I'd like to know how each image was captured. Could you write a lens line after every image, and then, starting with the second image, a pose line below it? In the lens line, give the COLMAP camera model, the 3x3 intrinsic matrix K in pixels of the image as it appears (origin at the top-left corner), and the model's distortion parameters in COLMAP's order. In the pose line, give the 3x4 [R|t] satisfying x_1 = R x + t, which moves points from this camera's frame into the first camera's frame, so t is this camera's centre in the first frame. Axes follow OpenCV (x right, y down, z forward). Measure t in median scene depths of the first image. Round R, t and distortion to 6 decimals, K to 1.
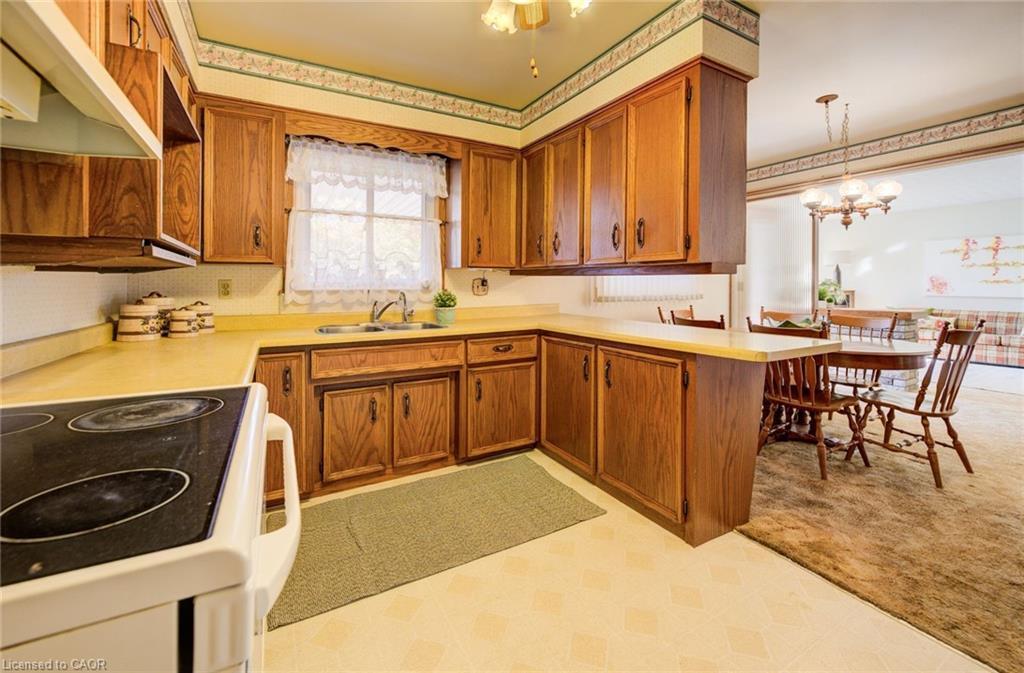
lens RADIAL K [[422.5, 0, 512.3], [0, 422.5, 289.5], [0, 0, 1]] dist [-0.003111, 0.000081]
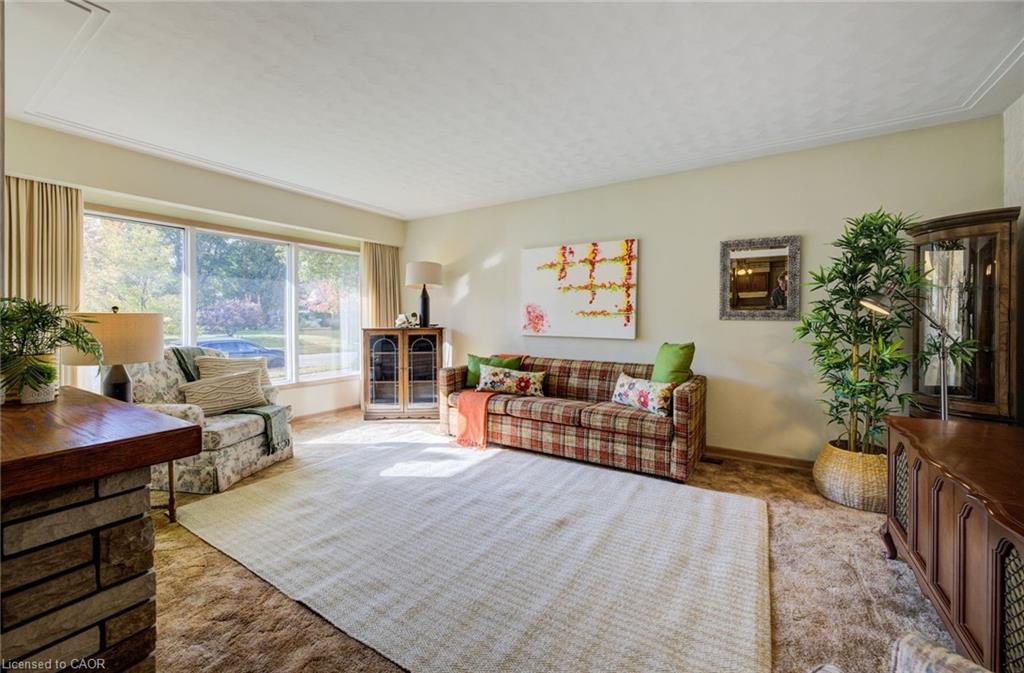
lens RADIAL K [[408.9, 0, 508.3], [0, 408.9, 319.6], [0, 0, 1]] dist [-0.000234, 0.000073]
pose [[0.891539, -0.002855, 0.452934, 0.848731], [0.005985, 0.999967, -0.005477, -0.007336], [-0.452904, 0.007594, 0.891527, 0.569931]]
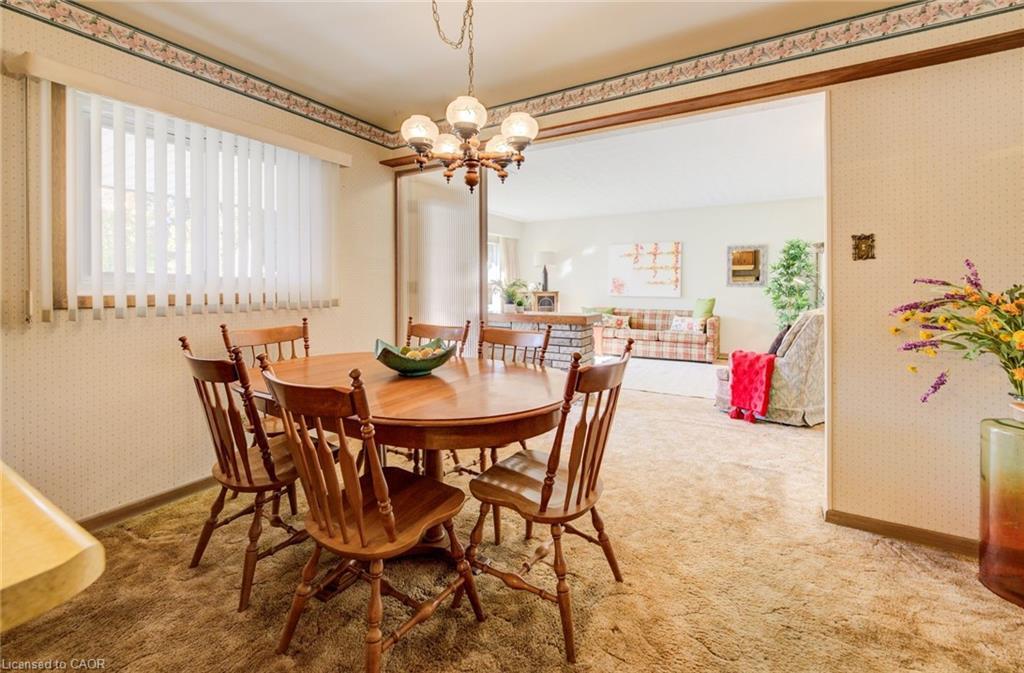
lens RADIAL K [[422.5, 0, 512.3], [0, 422.5, 289.5], [0, 0, 1]] dist [-0.003111, 0.000081]
pose [[0.866754, -0.003683, 0.498723, 0.285011], [0.005508, 0.999982, -0.002188, -0.001189], [-0.498706, 0.004644, 0.866759, 0.236996]]
